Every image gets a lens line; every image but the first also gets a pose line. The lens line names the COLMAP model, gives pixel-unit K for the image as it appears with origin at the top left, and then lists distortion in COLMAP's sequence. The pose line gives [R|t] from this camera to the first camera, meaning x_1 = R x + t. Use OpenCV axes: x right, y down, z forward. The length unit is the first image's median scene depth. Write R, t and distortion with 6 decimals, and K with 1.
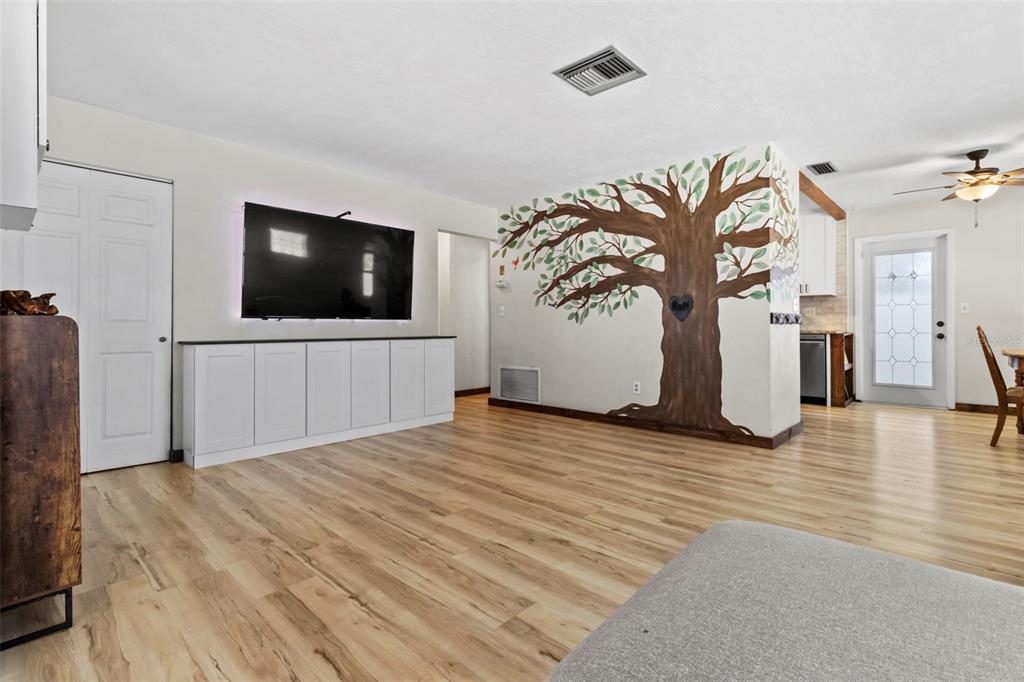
lens RADIAL K [[479.8, 0, 515.8], [0, 479.8, 325.7], [0, 0, 1]] dist [0.003258, 0.000000]
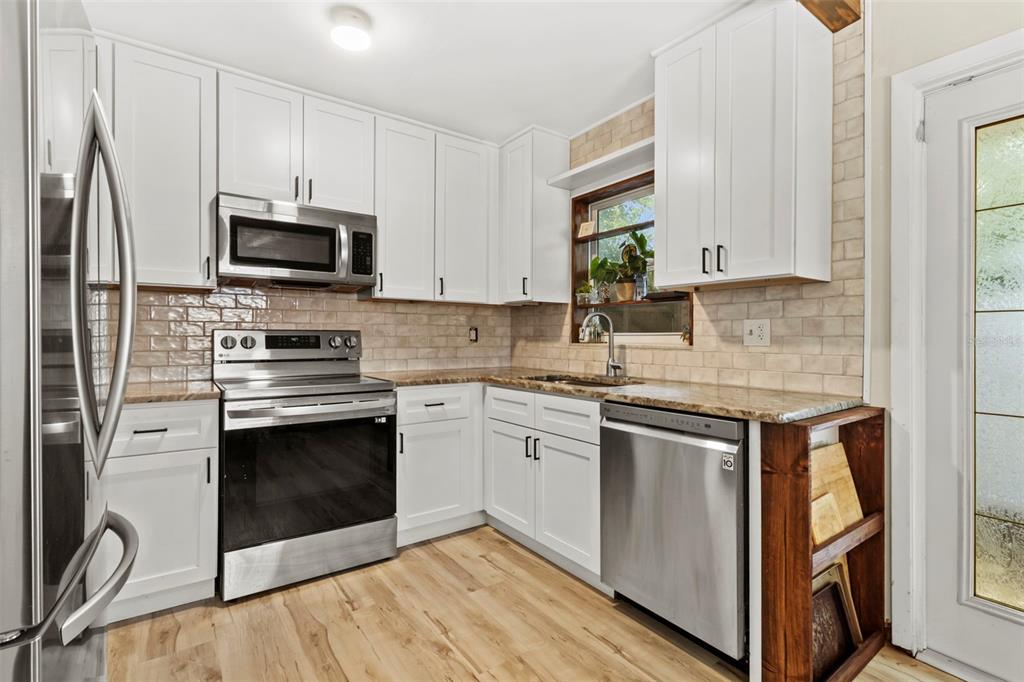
lens RADIAL K [[479.1, 0, 515.7], [0, 479.1, 336.2], [0, 0, 1]] dist [-0.000337, 0.000727]
pose [[0.979747, 0.007303, -0.200104, 0.724450], [-0.008351, 0.999955, -0.004395, -0.032982], [0.200063, 0.005977, 0.979765, 0.901294]]
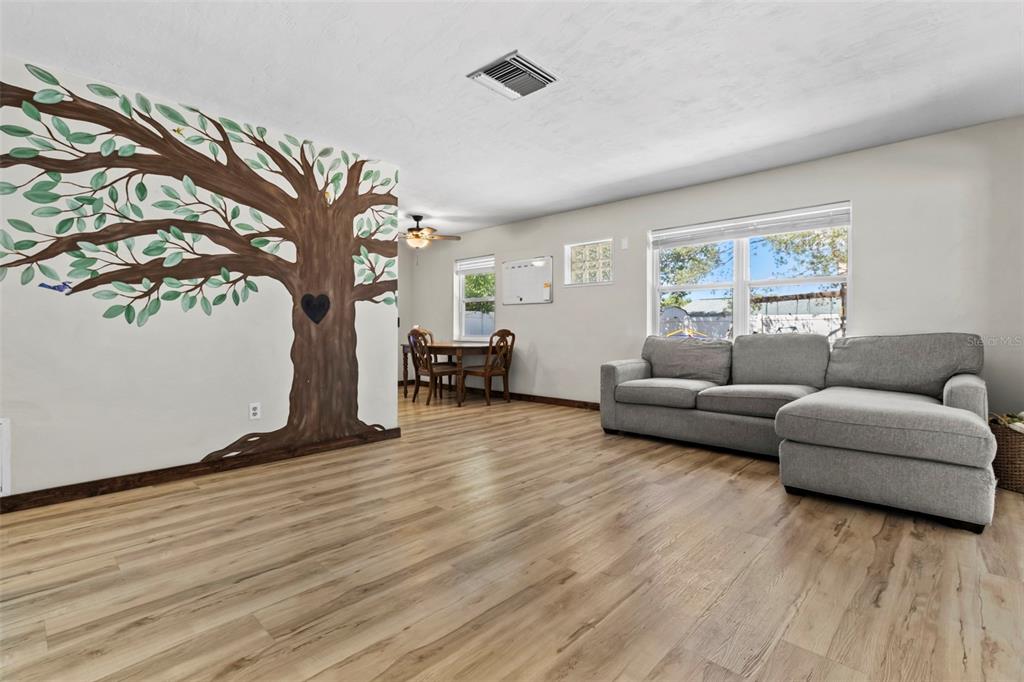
lens RADIAL K [[479.1, 0, 515.7], [0, 479.1, 336.2], [0, 0, 1]] dist [-0.000337, 0.000727]
pose [[0.000756, -0.011941, 0.999928, -0.500543], [0.000572, 0.999929, 0.011940, 0.003077], [-1.000000, 0.000563, 0.000763, 0.598982]]
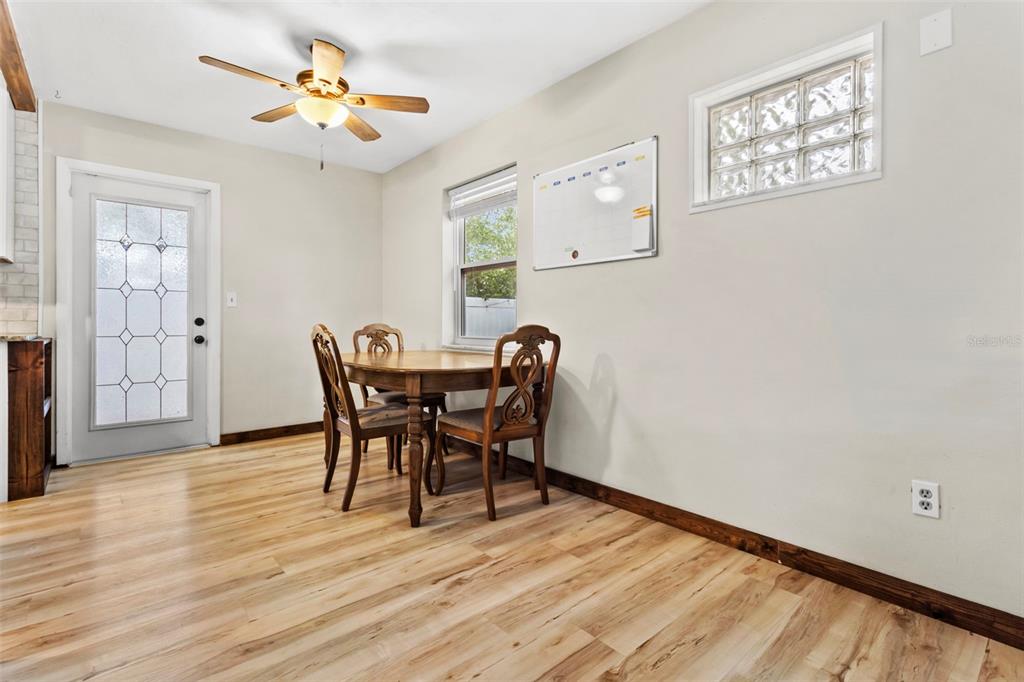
lens RADIAL K [[482.4, 0, 524.3], [0, 482.4, 324.9], [0, 0, 1]] dist [0.000535, 0.000231]
pose [[0.102720, 0.001218, 0.994710, 0.315148], [-0.002362, 0.999997, -0.000981, 0.000715], [-0.994708, -0.002249, 0.102722, 0.586357]]
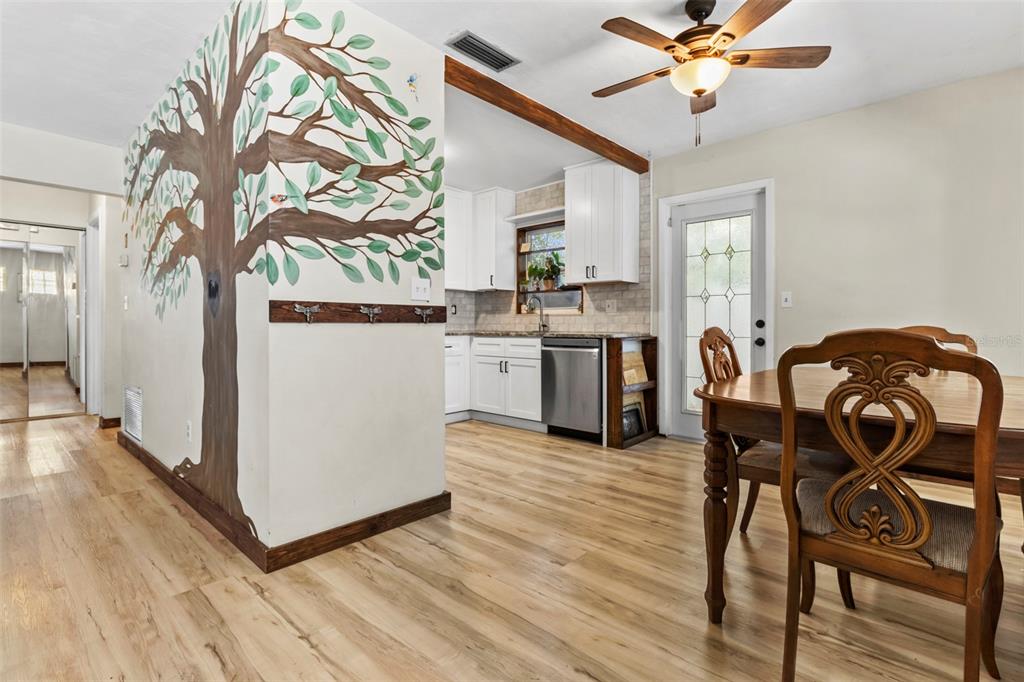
lens RADIAL K [[491.8, 0, 531.4], [0, 491.8, 329.5], [0, 0, 1]] dist [-0.000885, 0.000008]
pose [[0.999581, 0.002605, 0.028814, 0.667610], [-0.002892, 0.999947, 0.009906, -0.001676], [-0.028786, -0.009986, 0.999536, 0.398068]]
